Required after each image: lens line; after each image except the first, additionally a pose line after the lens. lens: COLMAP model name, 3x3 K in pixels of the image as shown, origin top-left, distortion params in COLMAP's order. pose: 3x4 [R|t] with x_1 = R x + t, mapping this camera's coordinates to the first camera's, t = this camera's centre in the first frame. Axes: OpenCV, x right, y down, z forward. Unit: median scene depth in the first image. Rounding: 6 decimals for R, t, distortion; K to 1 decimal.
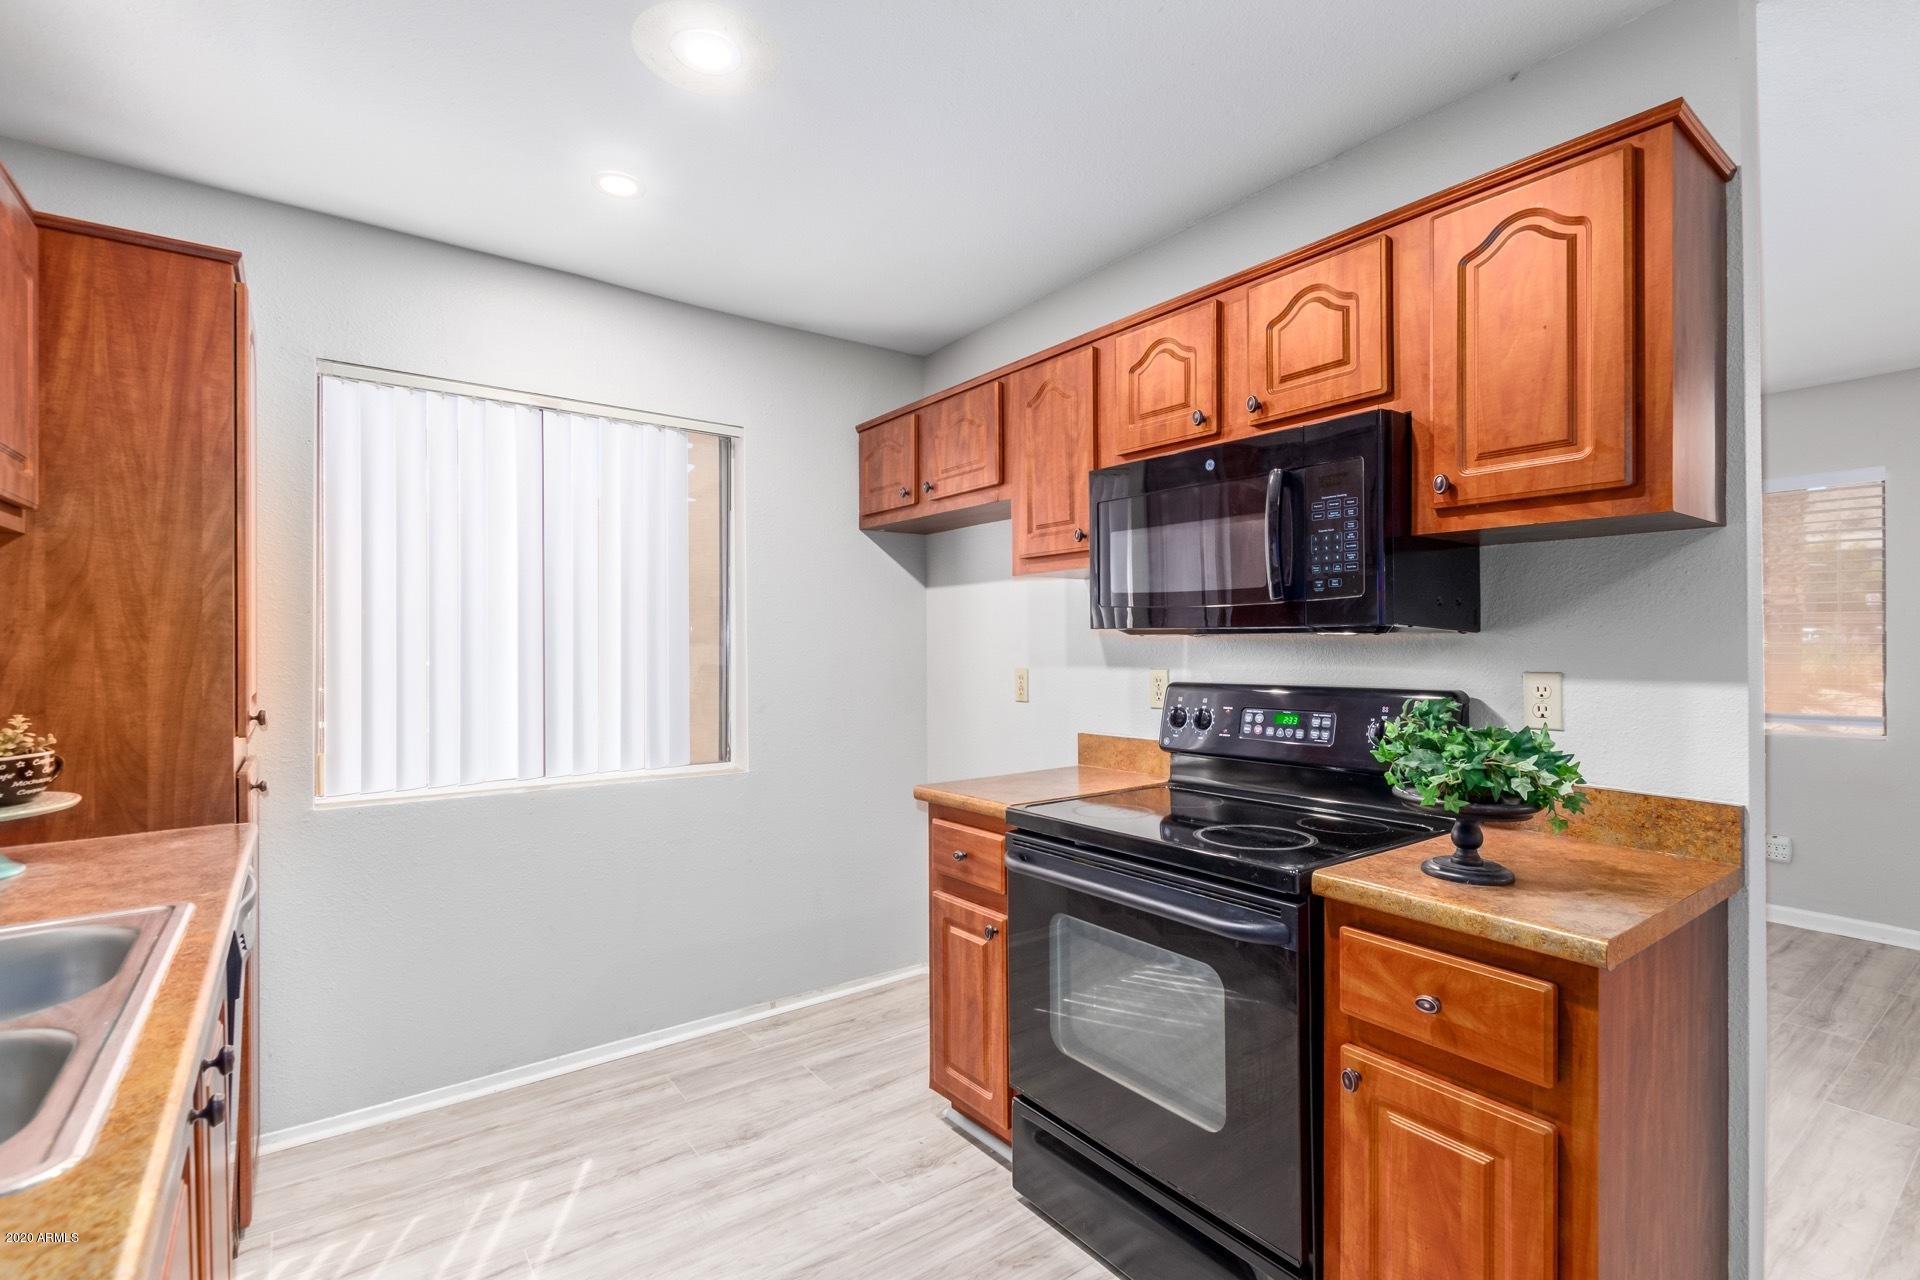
lens RADIAL K [[879.5, 0, 960.0], [0, 879.5, 640.0], [0, 0, 1]] dist [0.001115, -0.000282]
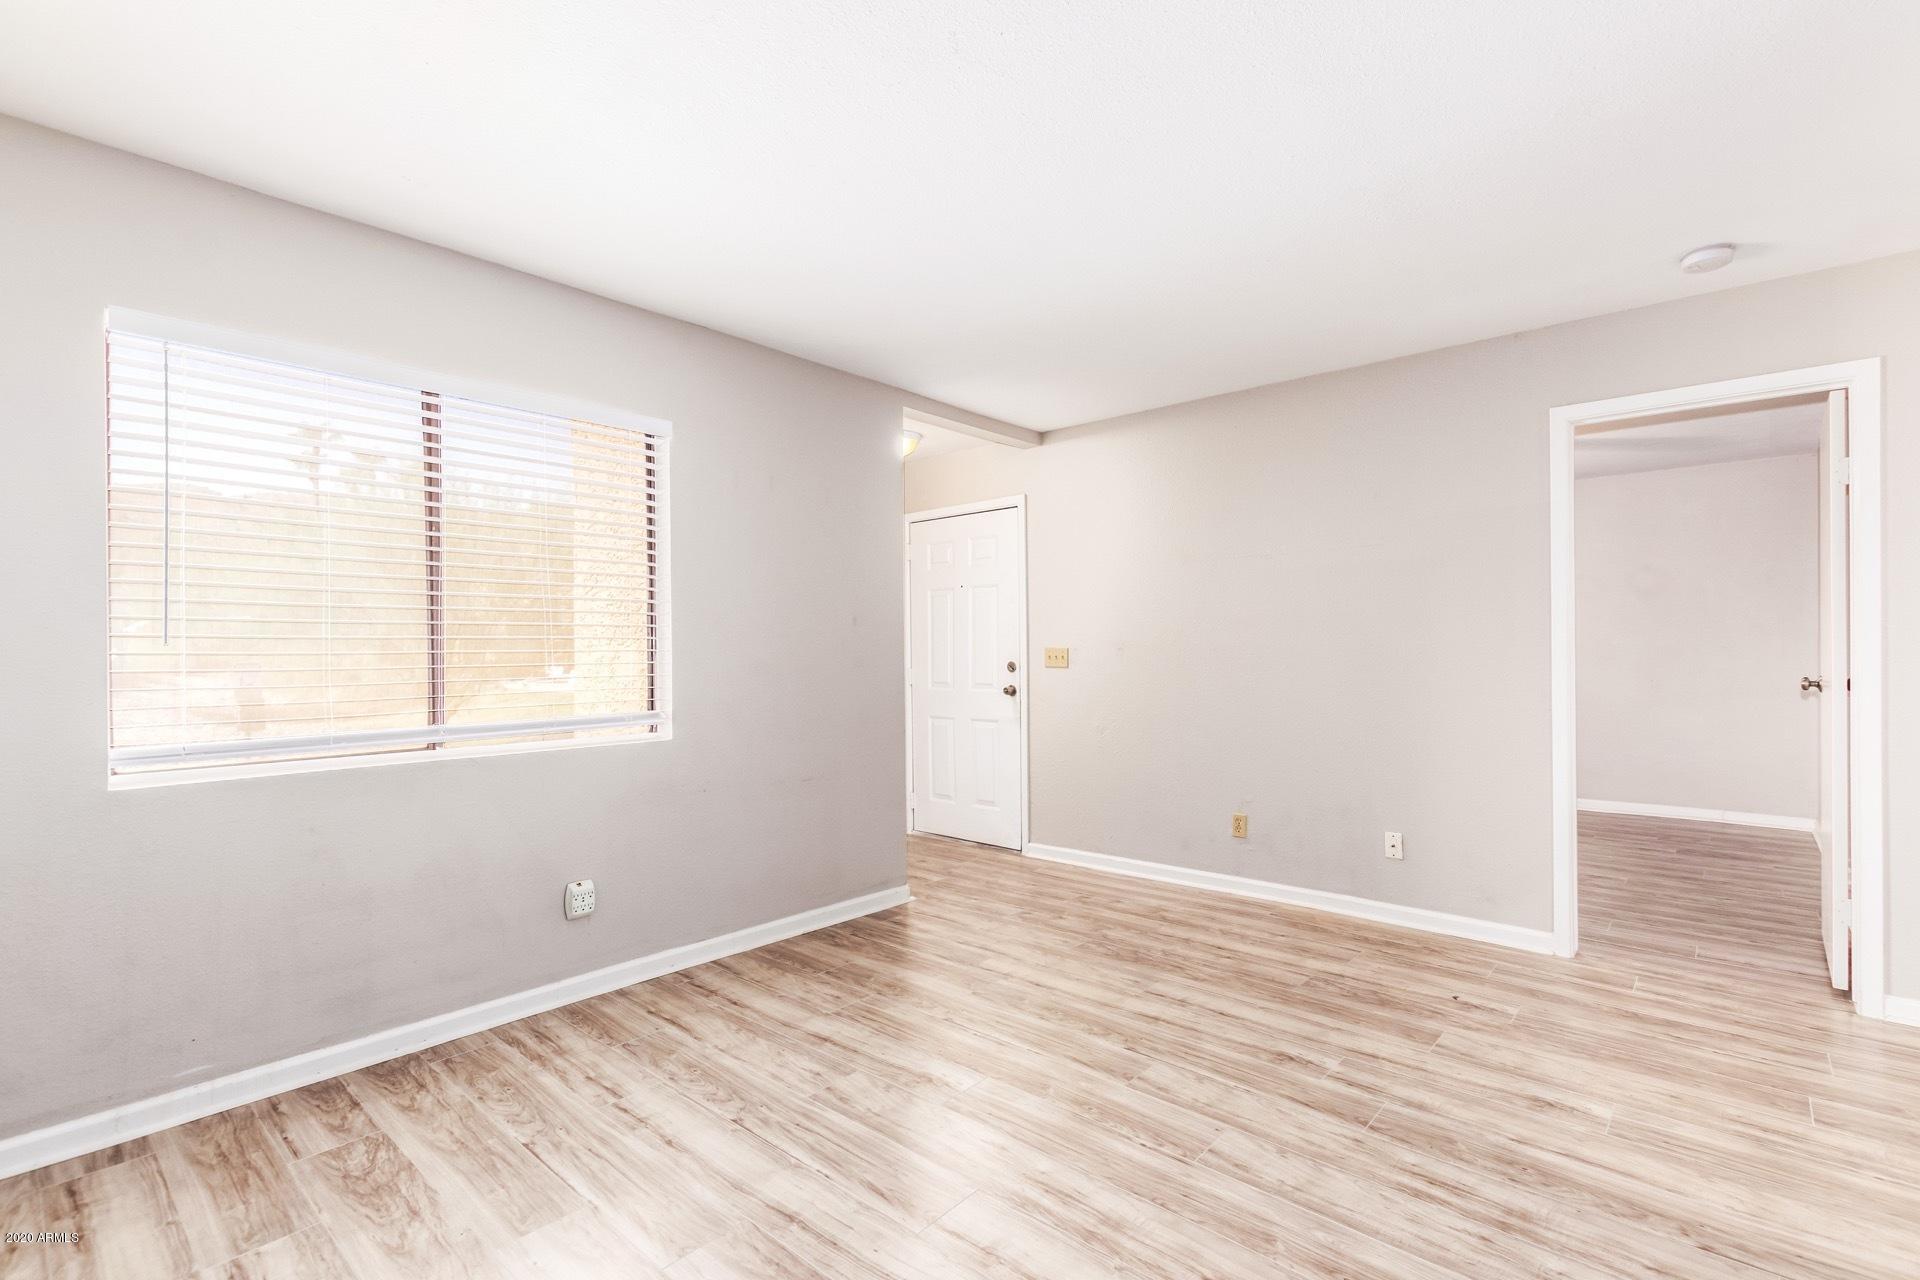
lens RADIAL K [[871.6, 0, 961.1], [0, 871.6, 650.6], [0, 0, 1]] dist [0.001844, -0.001084]
pose [[-0.200939, 0.002402, 0.979601, 0.293984], [0.005056, 0.999986, -0.001415, 0.061288], [-0.979591, 0.004668, -0.200948, 1.769843]]
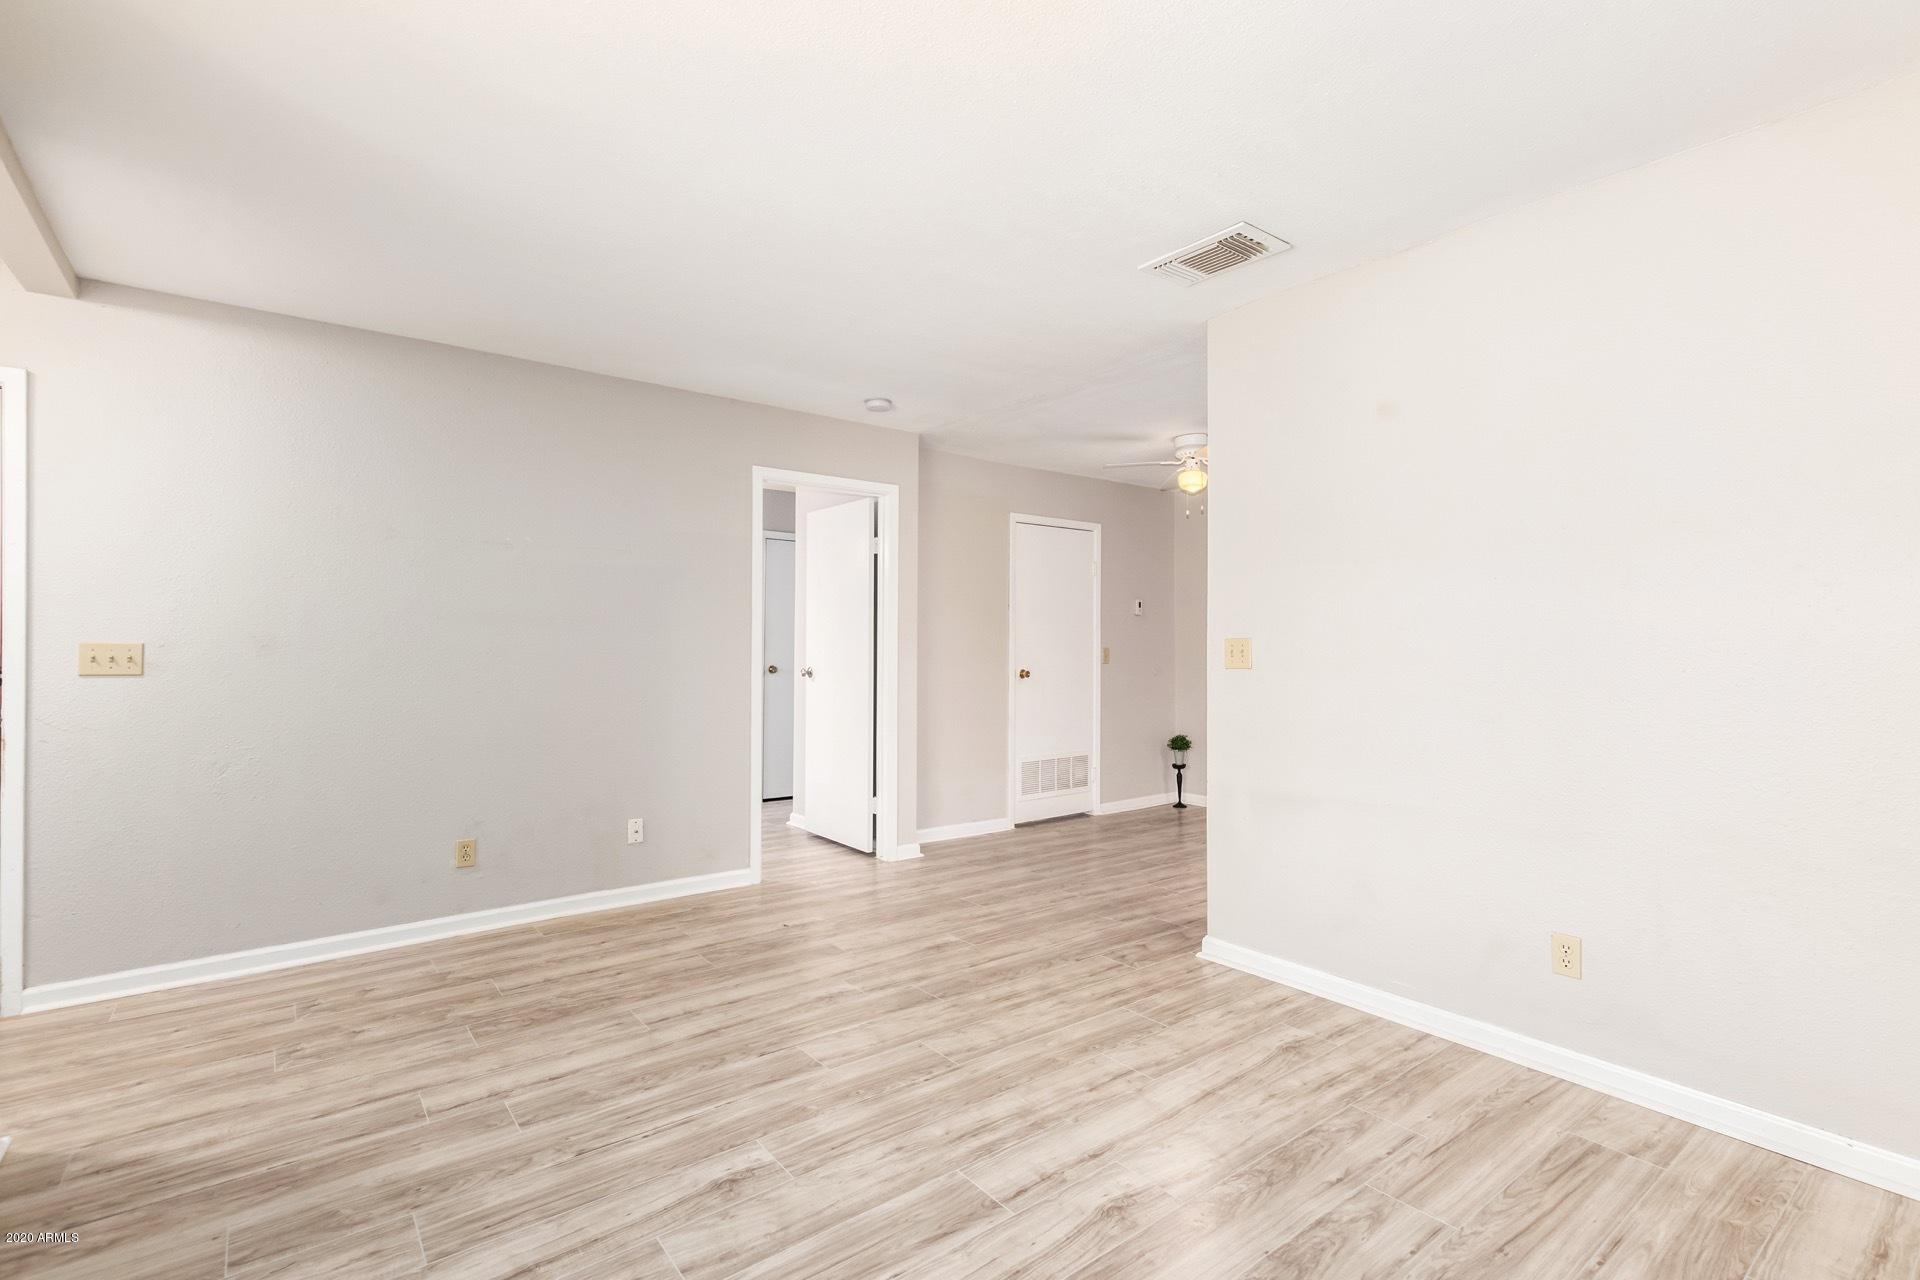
lens RADIAL K [[887.2, 0, 960.0], [0, 887.2, 640.0], [0, 0, 1]] dist [0.004508, -0.001459]
pose [[-0.999762, 0.000244, -0.021820, 1.289842], [0.000482, 0.999940, -0.010917, 0.062224], [0.021816, -0.010925, -0.999702, 2.604982]]
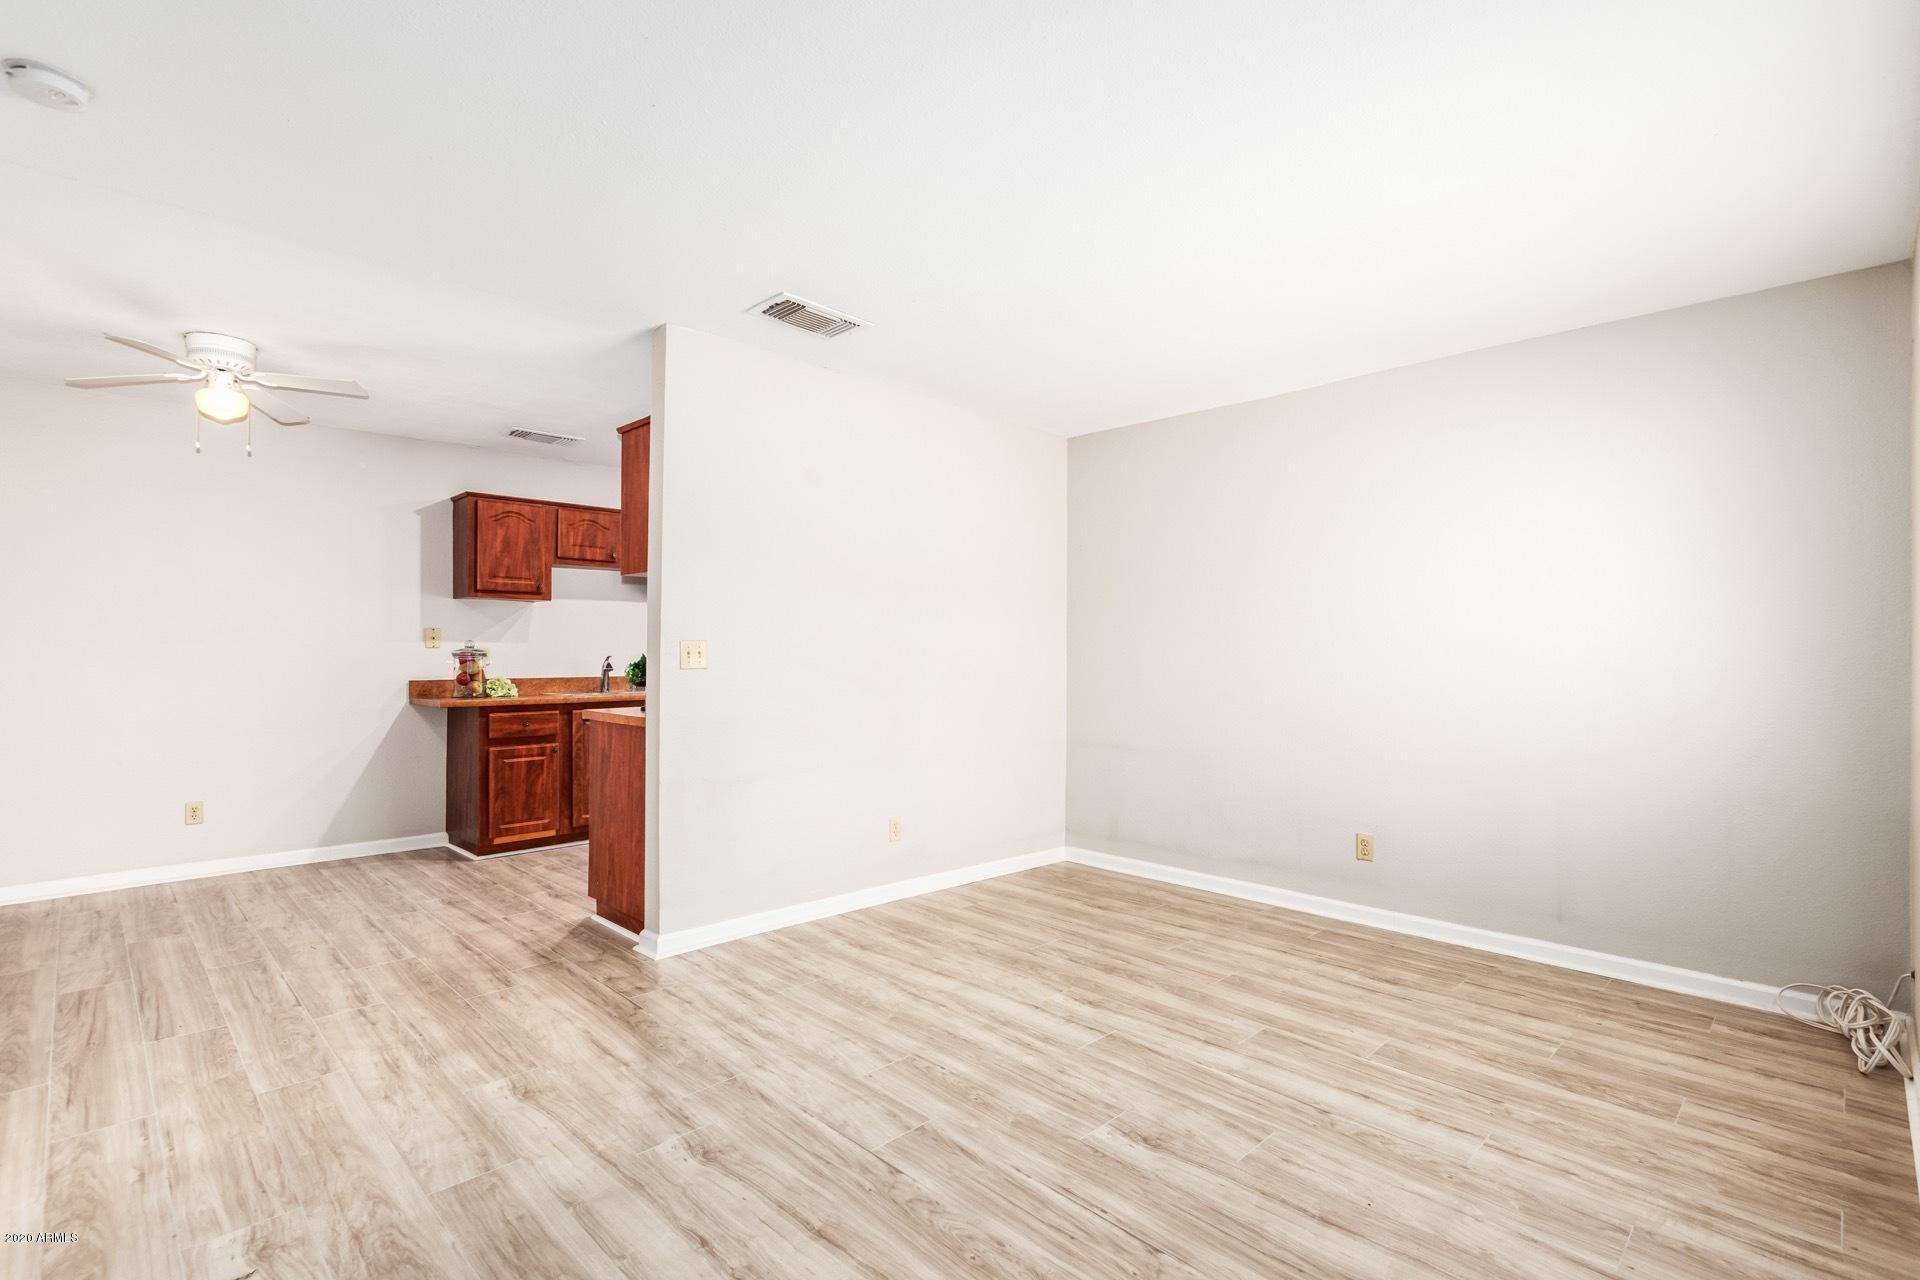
lens RADIAL K [[887.2, 0, 960.0], [0, 887.2, 640.0], [0, 0, 1]] dist [0.004508, -0.001459]
pose [[0.140927, -0.011921, -0.989948, 2.613879], [-0.005717, 0.999901, -0.012855, 0.061469], [0.990004, 0.007471, 0.140845, 1.170666]]
